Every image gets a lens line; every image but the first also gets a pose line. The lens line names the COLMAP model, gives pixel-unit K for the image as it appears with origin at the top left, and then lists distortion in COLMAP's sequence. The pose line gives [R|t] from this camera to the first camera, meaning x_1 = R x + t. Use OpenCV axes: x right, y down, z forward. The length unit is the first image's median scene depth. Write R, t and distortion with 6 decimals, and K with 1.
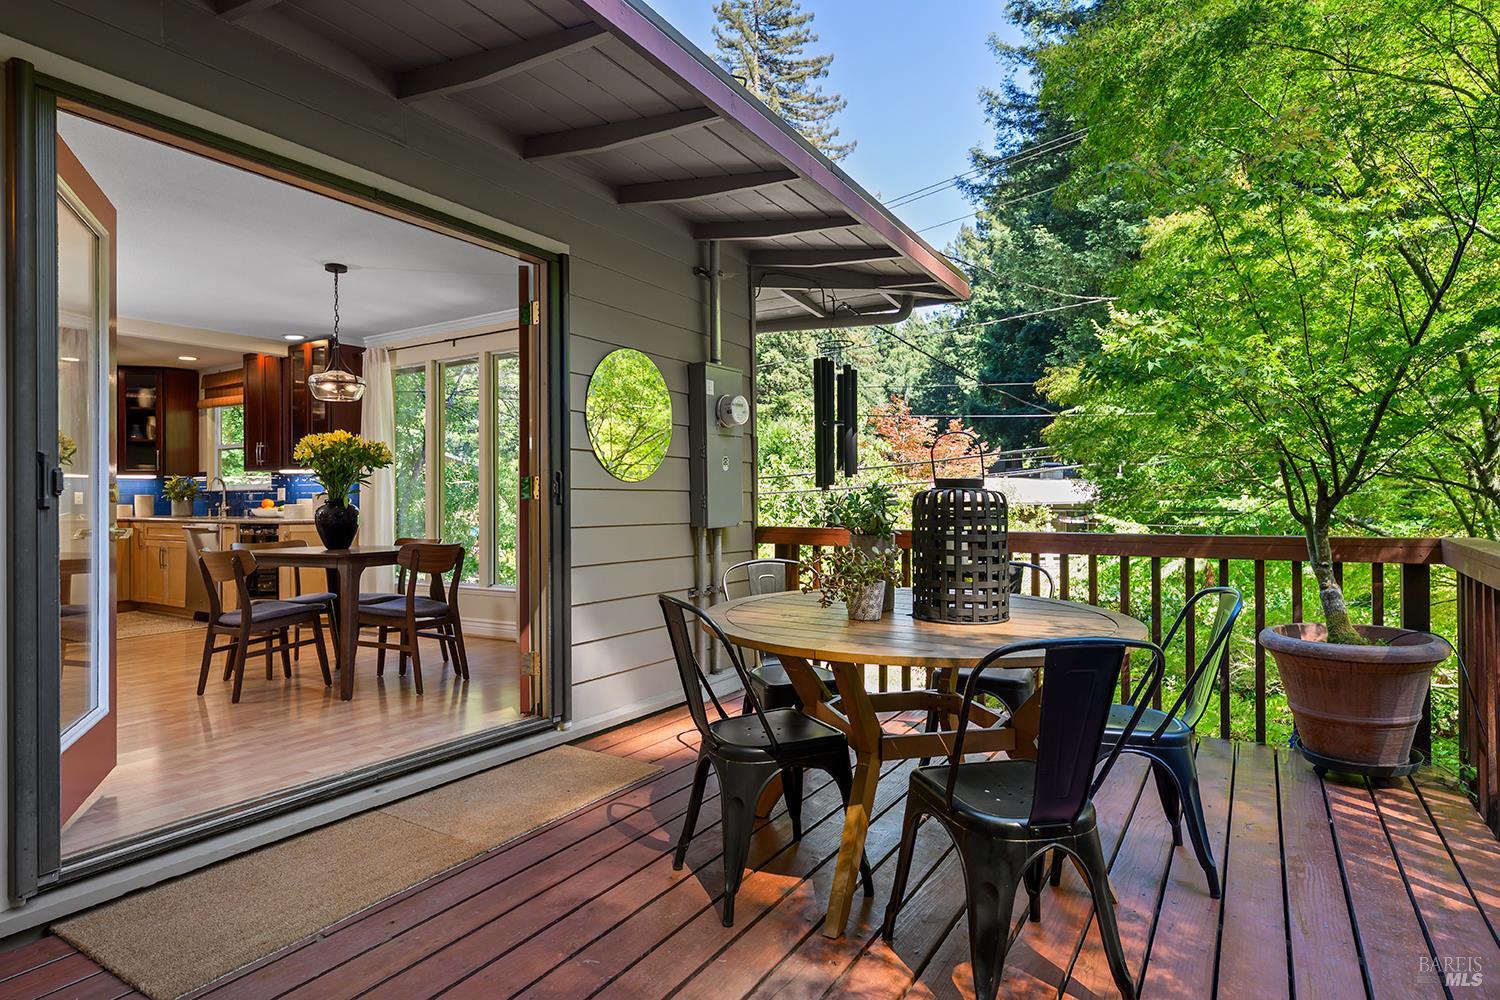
lens RADIAL K [[855.0, 0, 750.0], [0, 855.0, 500.0], [0, 0, 1]] dist [-0.003094, -0.001300]
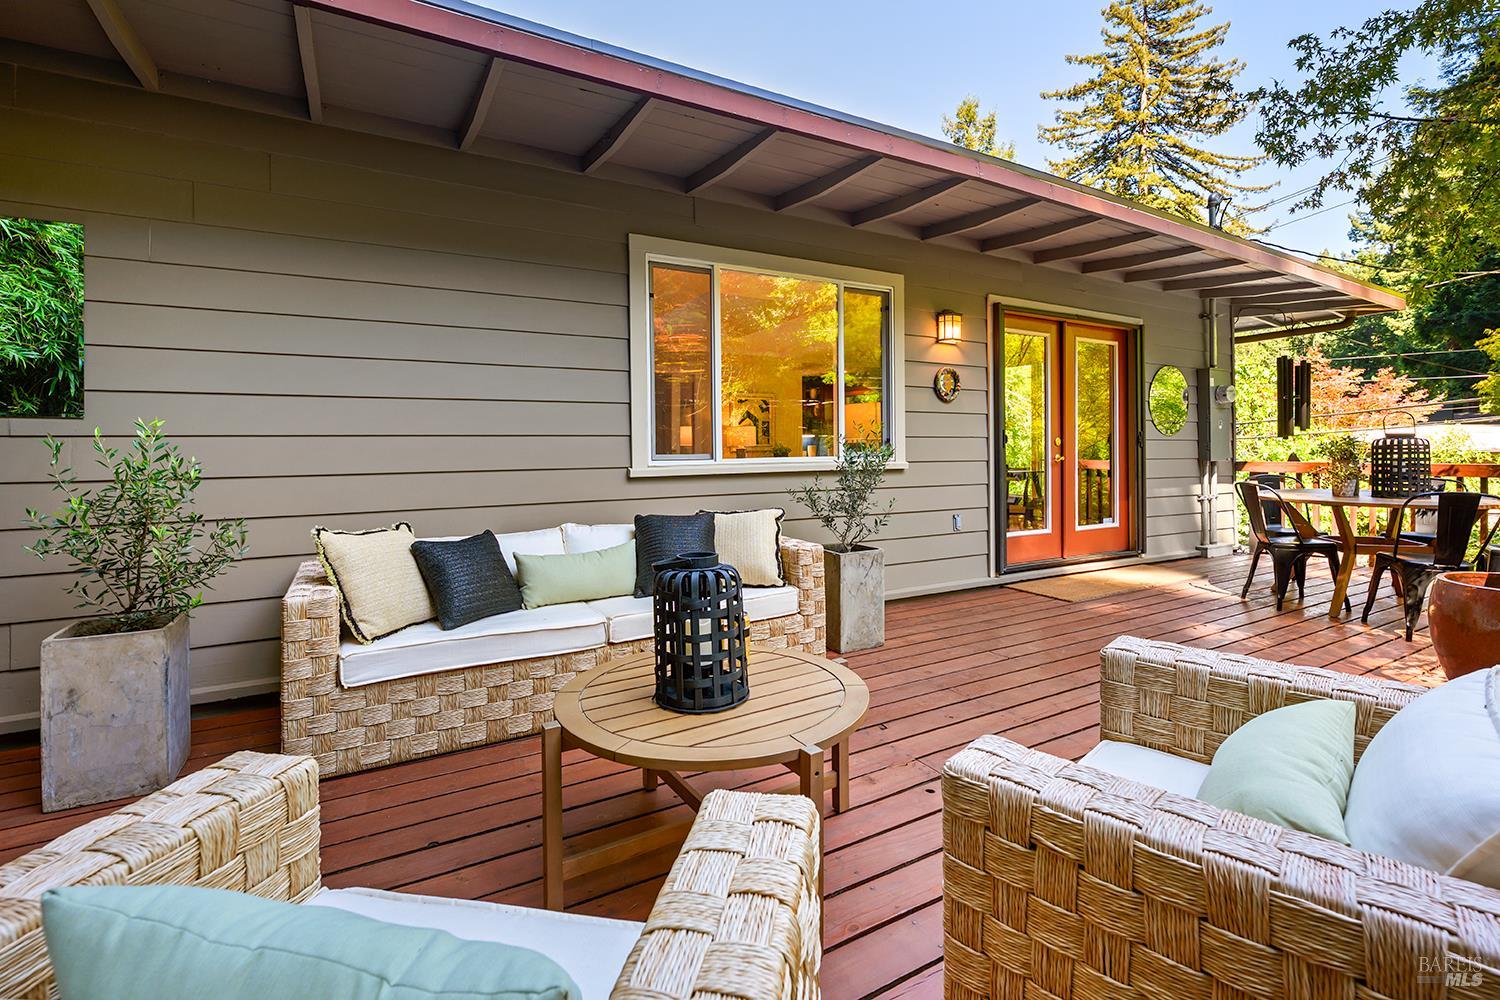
lens RADIAL K [[682.0, 0, 757.6], [0, 682.0, 454.3], [0, 0, 1]] dist [-0.002540, -0.000097]
pose [[0.874197, 0.001067, -0.485570, -0.120658], [0.002929, 0.999968, 0.007471, 0.003502], [0.485563, -0.007954, 0.874166, -0.456402]]
